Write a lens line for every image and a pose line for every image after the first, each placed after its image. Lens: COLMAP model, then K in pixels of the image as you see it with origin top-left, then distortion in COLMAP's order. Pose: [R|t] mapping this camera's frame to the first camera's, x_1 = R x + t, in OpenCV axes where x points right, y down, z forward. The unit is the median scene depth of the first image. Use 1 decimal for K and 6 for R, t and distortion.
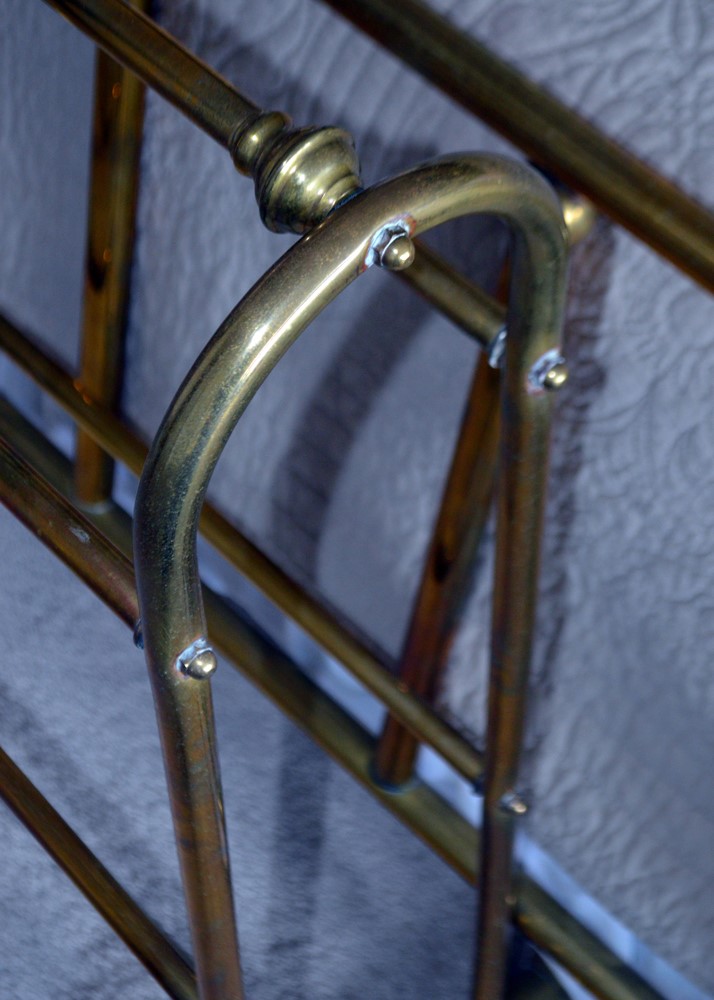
lens RADIAL K [[2272.3, 0, 357.0], [0, 2272.3, 500.0], [0, 0, 1]] dist [-0.061523, -0.157863]
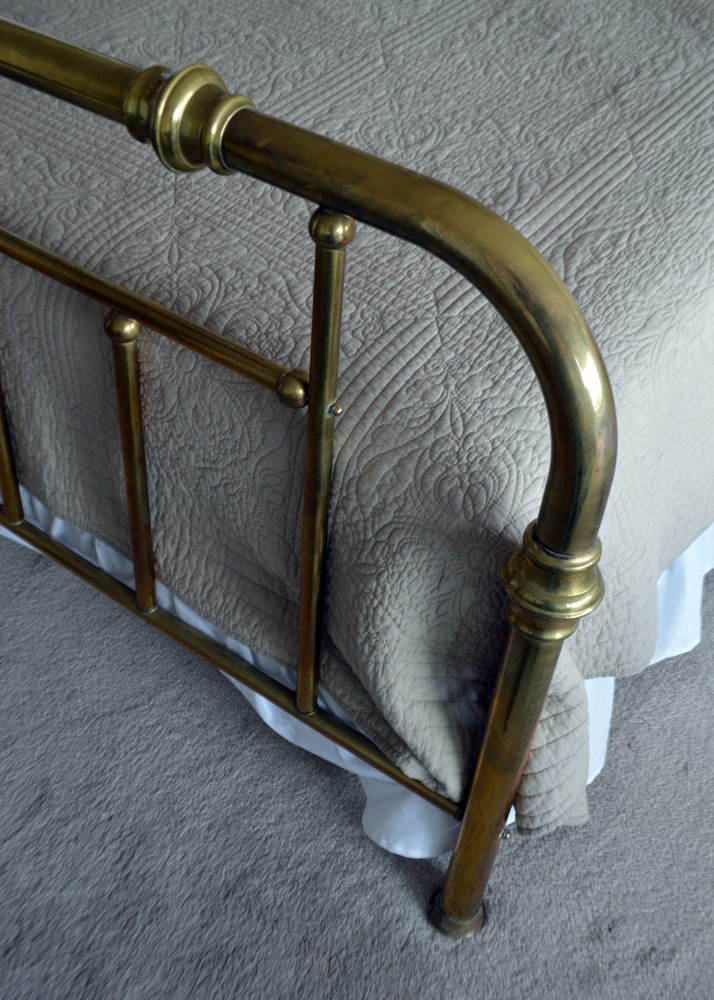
lens RADIAL K [[1111.5, 0, 357.0], [0, 1111.5, 500.0], [0, 0, 1]] dist [-0.058498, -0.009052]
pose [[0.986420, -0.150189, 0.066468, 0.225084], [0.157615, 0.979428, -0.126009, 0.252719], [-0.046176, 0.134775, 0.989800, -0.214315]]
